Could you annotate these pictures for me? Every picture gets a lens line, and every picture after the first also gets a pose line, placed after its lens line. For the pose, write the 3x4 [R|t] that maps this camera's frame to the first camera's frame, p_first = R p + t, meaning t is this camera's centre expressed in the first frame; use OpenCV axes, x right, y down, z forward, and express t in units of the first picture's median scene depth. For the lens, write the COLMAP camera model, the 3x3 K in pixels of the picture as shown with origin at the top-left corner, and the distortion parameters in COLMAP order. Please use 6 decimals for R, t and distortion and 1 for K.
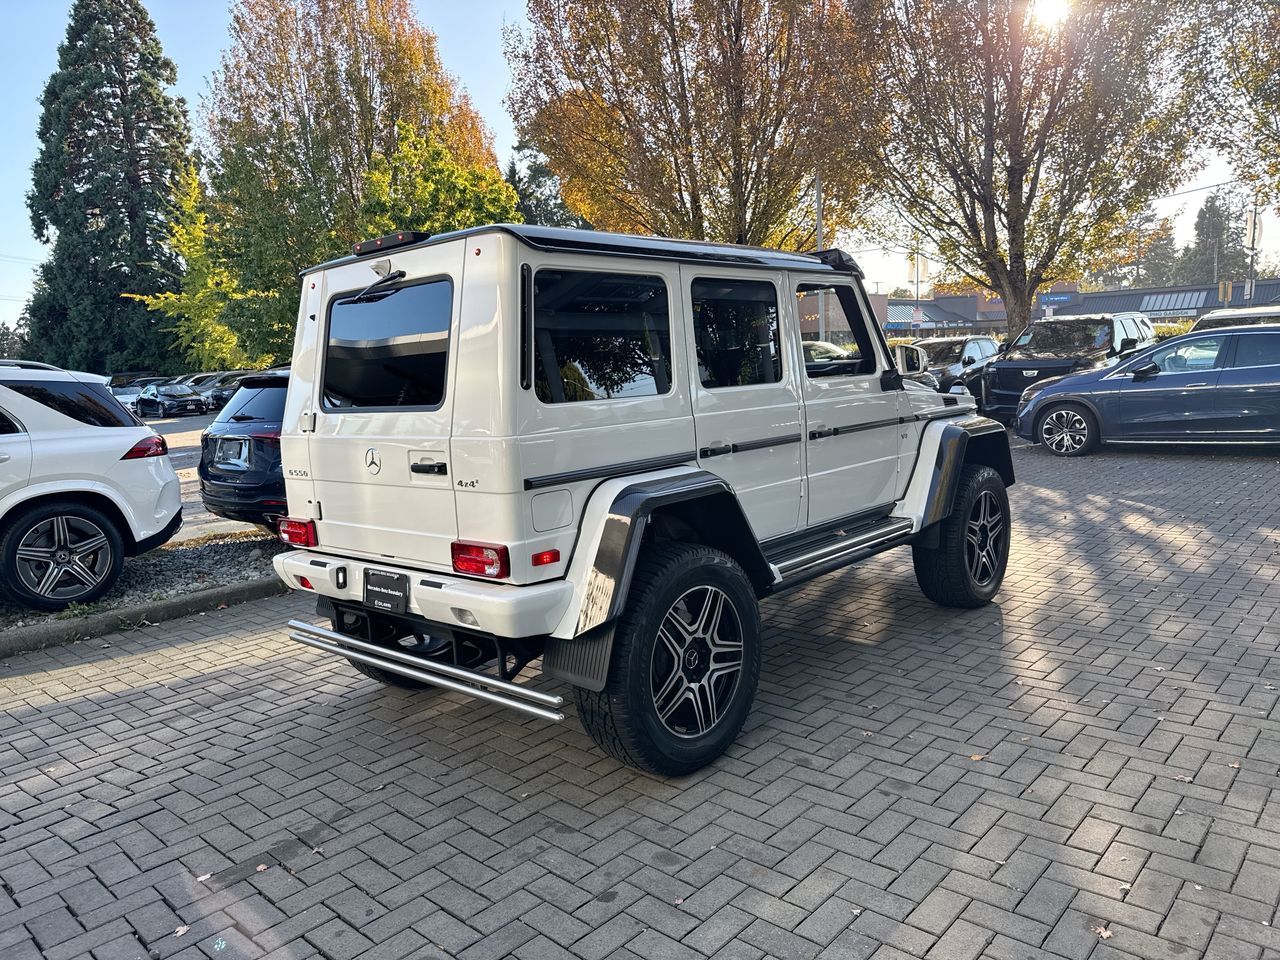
lens RADIAL K [[904.4, 0, 637.0], [0, 904.4, 475.9], [0, 0, 1]] dist [0.027731, -0.032196]
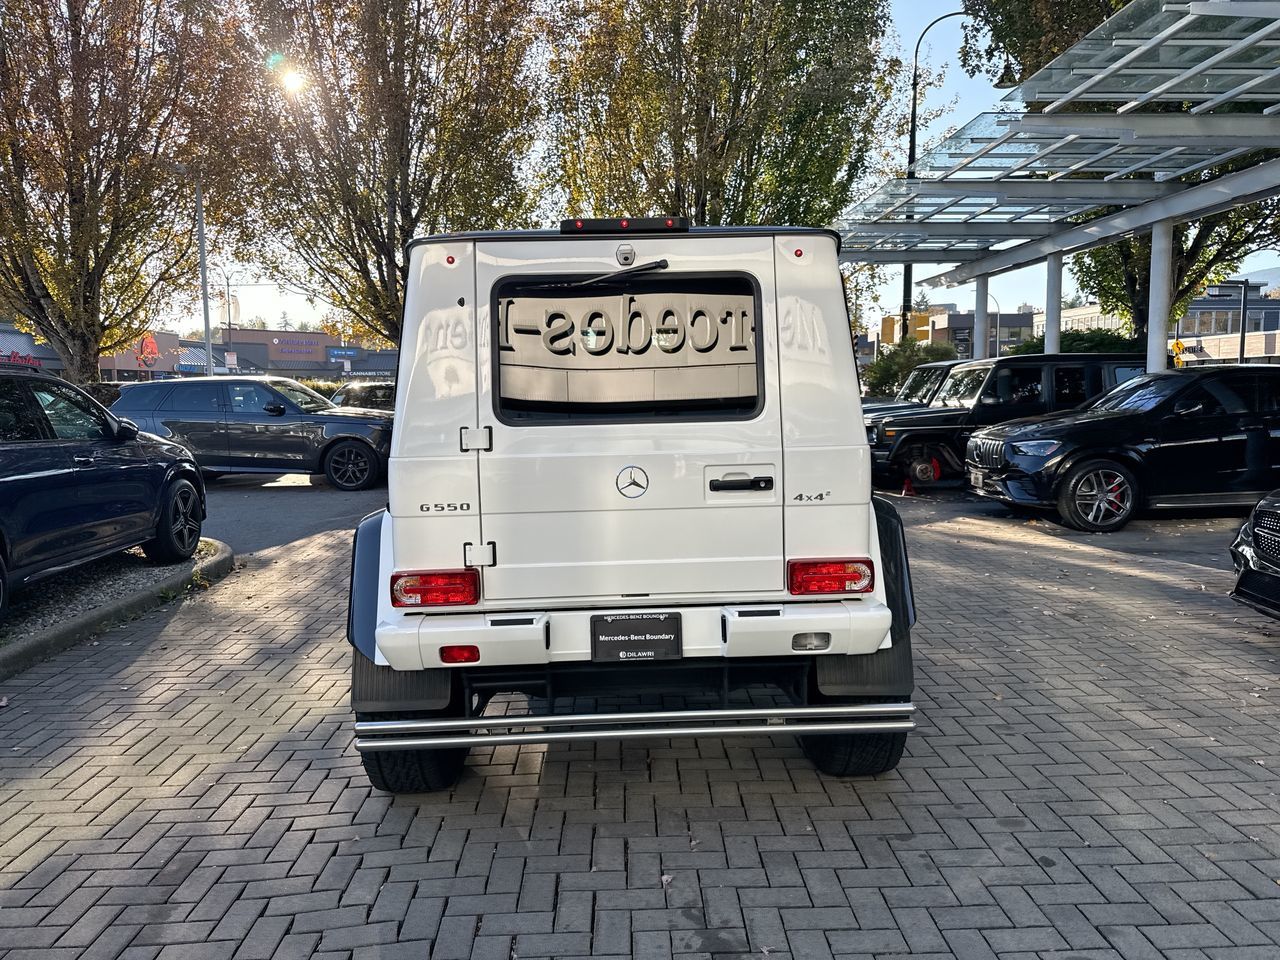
lens RADIAL K [[905.4, 0, 640.5], [0, 905.4, 457.1], [0, 0, 1]] dist [0.033314, -0.042759]
pose [[0.714169, -0.007778, 0.699931, -0.650354], [0.060250, 0.996910, -0.050397, 0.002701], [-0.697376, 0.078163, 0.712431, 0.297858]]
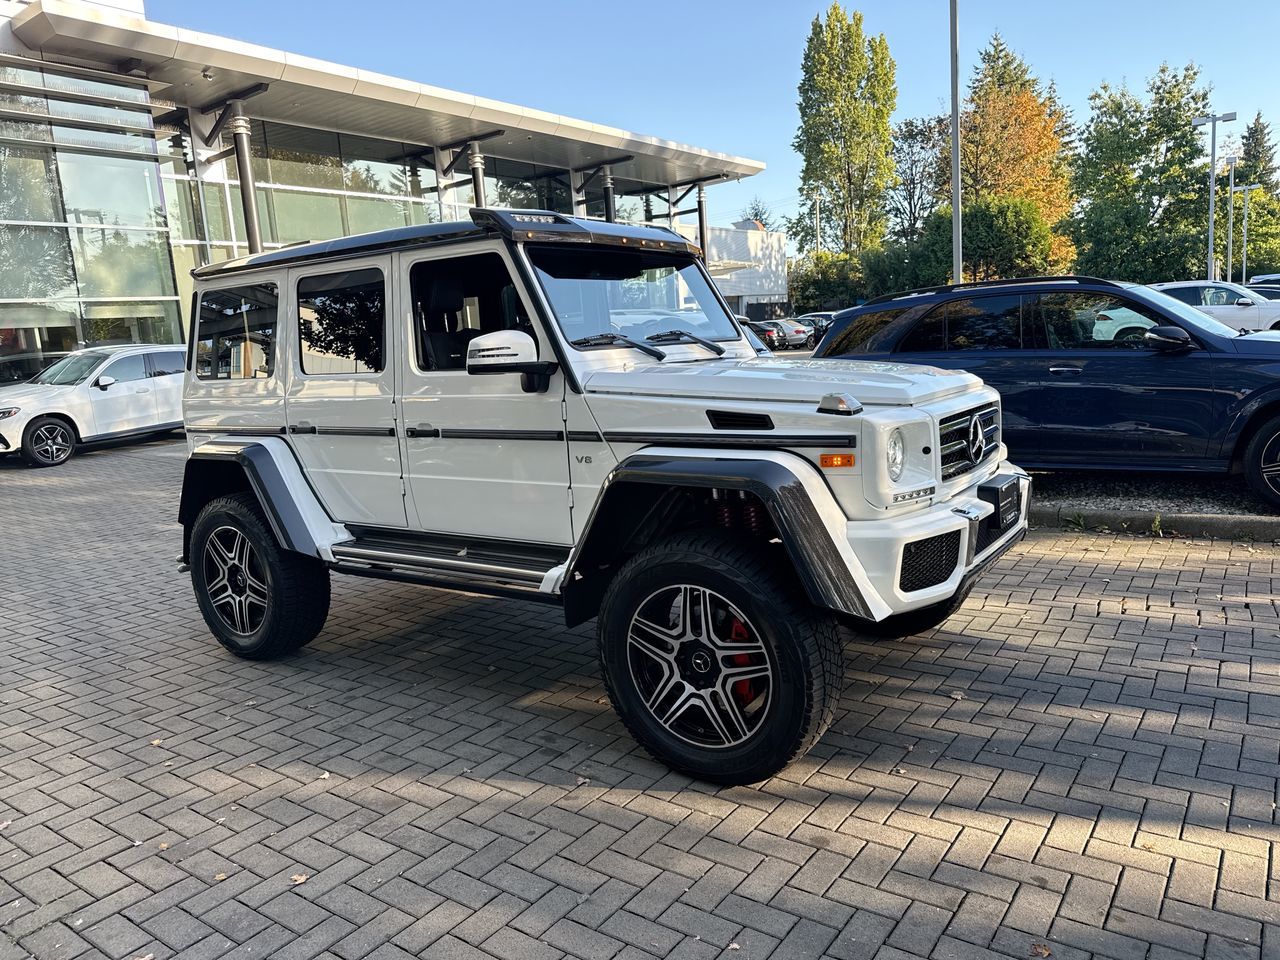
lens RADIAL K [[904.7, 0, 632.2], [0, 904.7, 476.5], [0, 0, 1]] dist [0.040019, -0.046869]
pose [[0.126113, 0.195622, -0.972537, 1.056294], [-0.063585, 0.979942, 0.188866, -0.177631], [0.989976, 0.038020, 0.136023, 1.026419]]
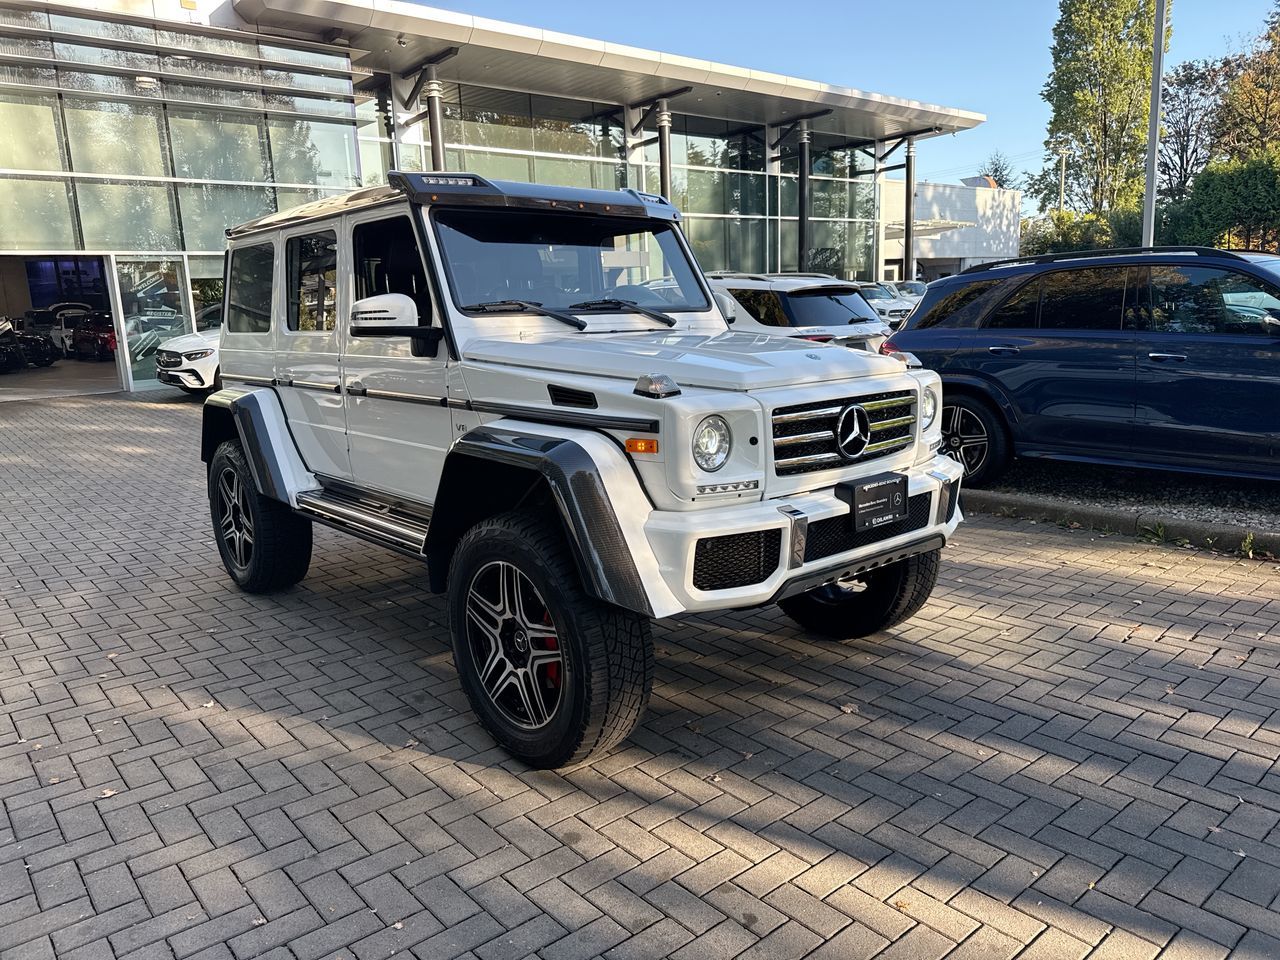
lens RADIAL K [[904.7, 0, 632.2], [0, 904.7, 476.5], [0, 0, 1]] dist [0.040019, -0.046869]
pose [[-0.115646, 0.236934, -0.964618, 1.035276], [-0.080459, 0.965708, 0.246847, -0.204122], [0.990026, 0.106159, -0.092617, 1.300578]]
